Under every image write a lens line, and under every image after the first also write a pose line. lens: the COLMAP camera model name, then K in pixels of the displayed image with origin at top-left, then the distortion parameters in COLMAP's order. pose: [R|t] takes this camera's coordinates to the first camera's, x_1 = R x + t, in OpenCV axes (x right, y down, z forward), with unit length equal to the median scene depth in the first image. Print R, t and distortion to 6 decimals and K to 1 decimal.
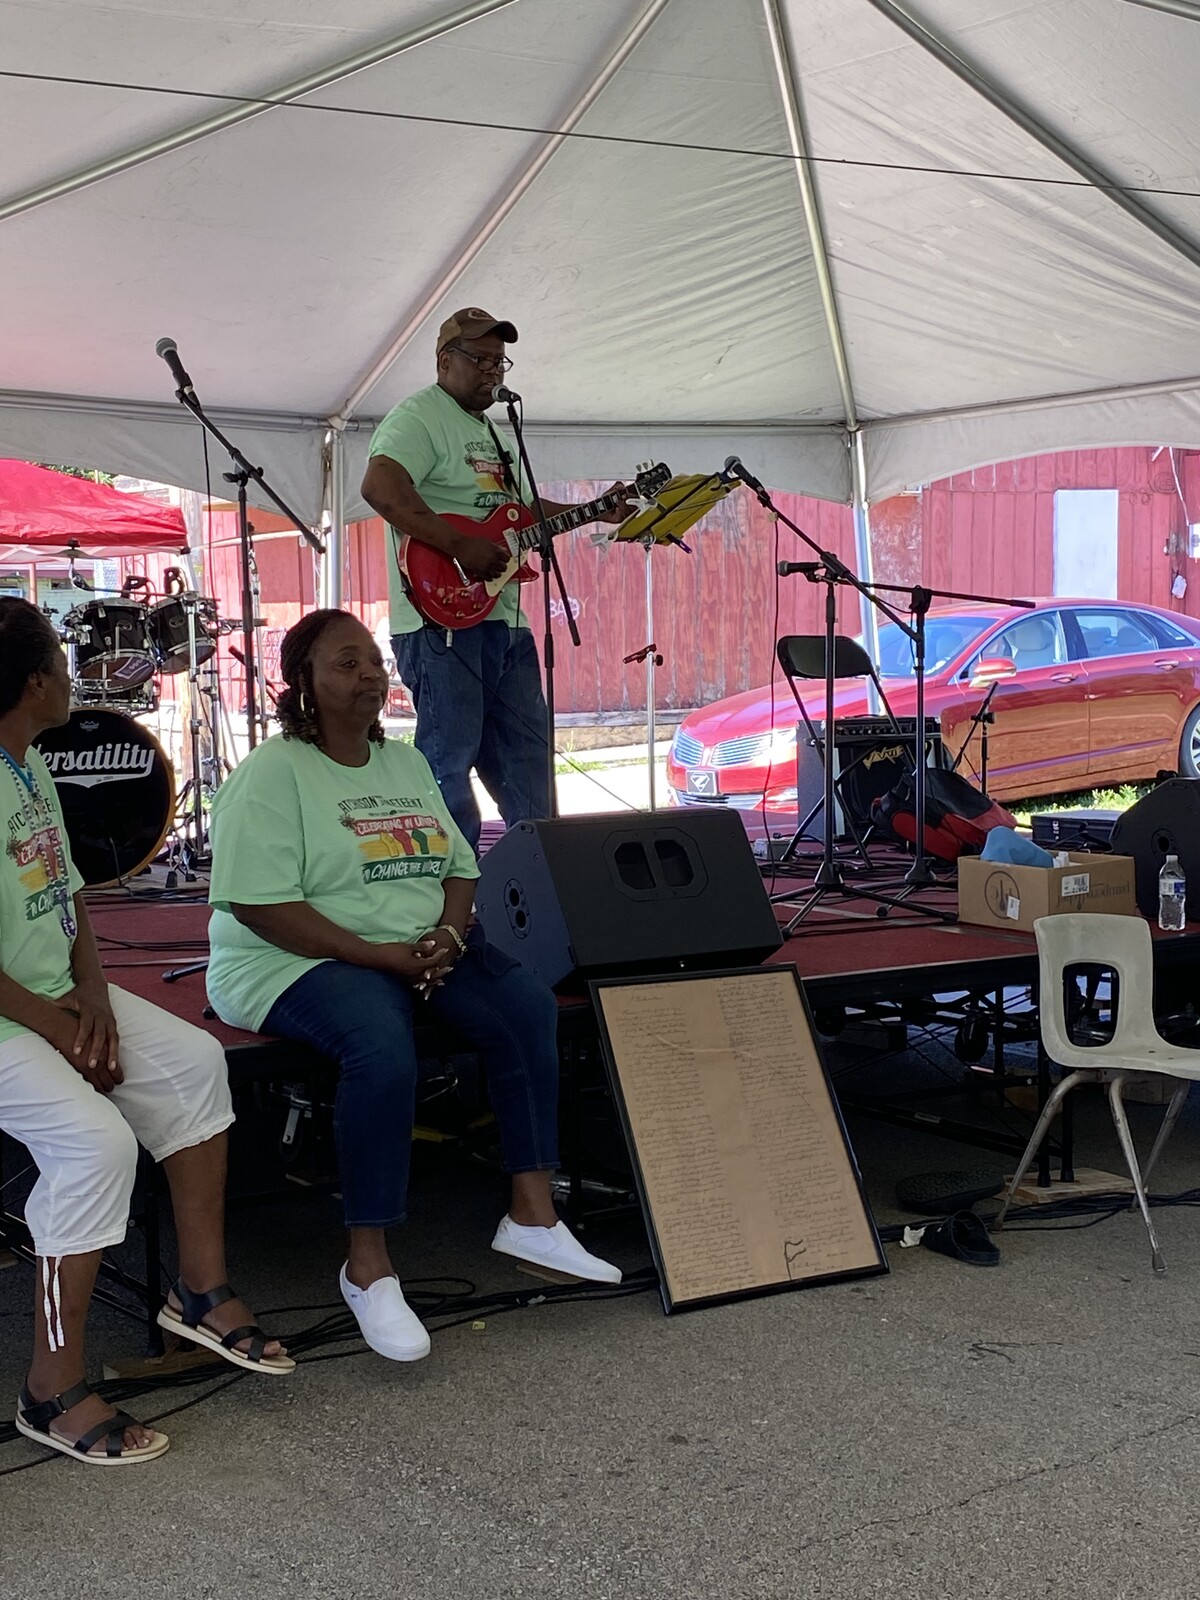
lens RADIAL K [[2582.7, 0, 612.1], [0, 2582.7, 797.2], [0, 0, 1]] dist [0.142234, 0.000000]
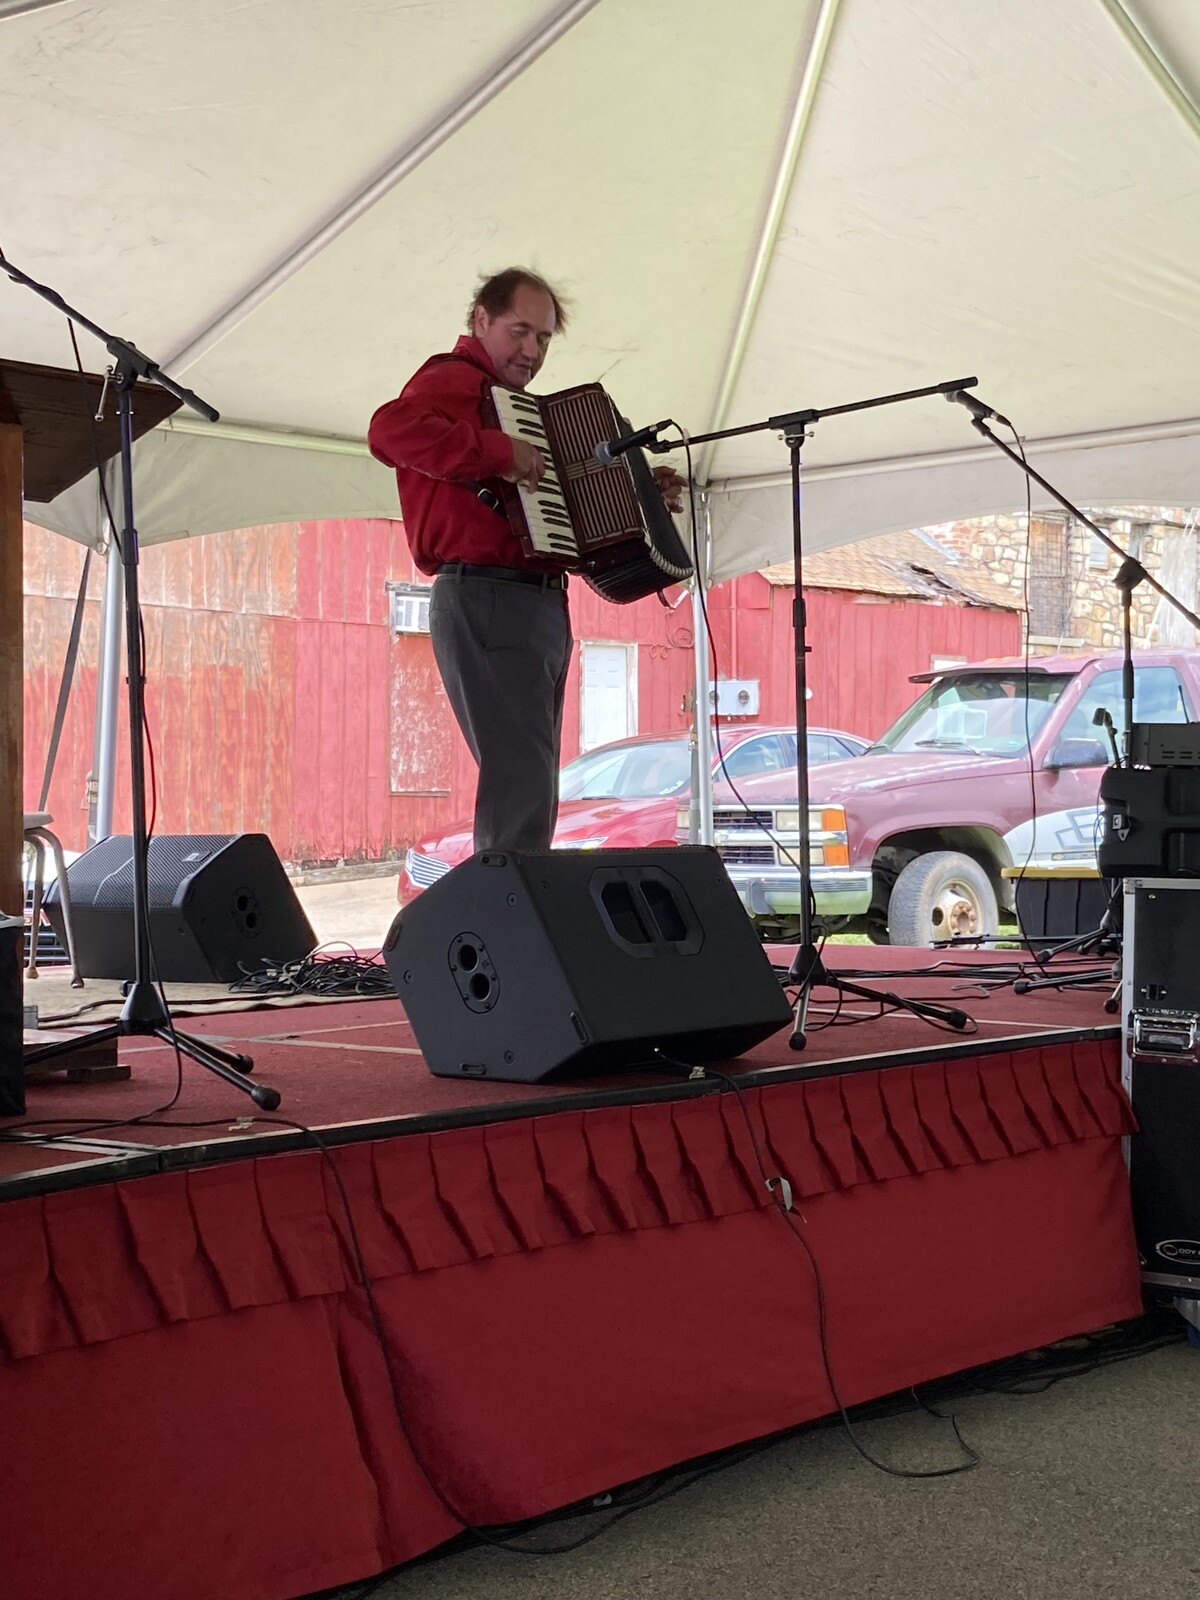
lens RADIAL K [[2574.0, 0, 596.0], [0, 2574.0, 802.0], [0, 0, 1]] dist [0.183956, 0.000000]
pose [[0.961310, 0.005769, 0.275409, -0.084932], [0.019527, 0.995839, -0.089016, 0.025206], [-0.274777, 0.090950, 0.957197, 0.118556]]
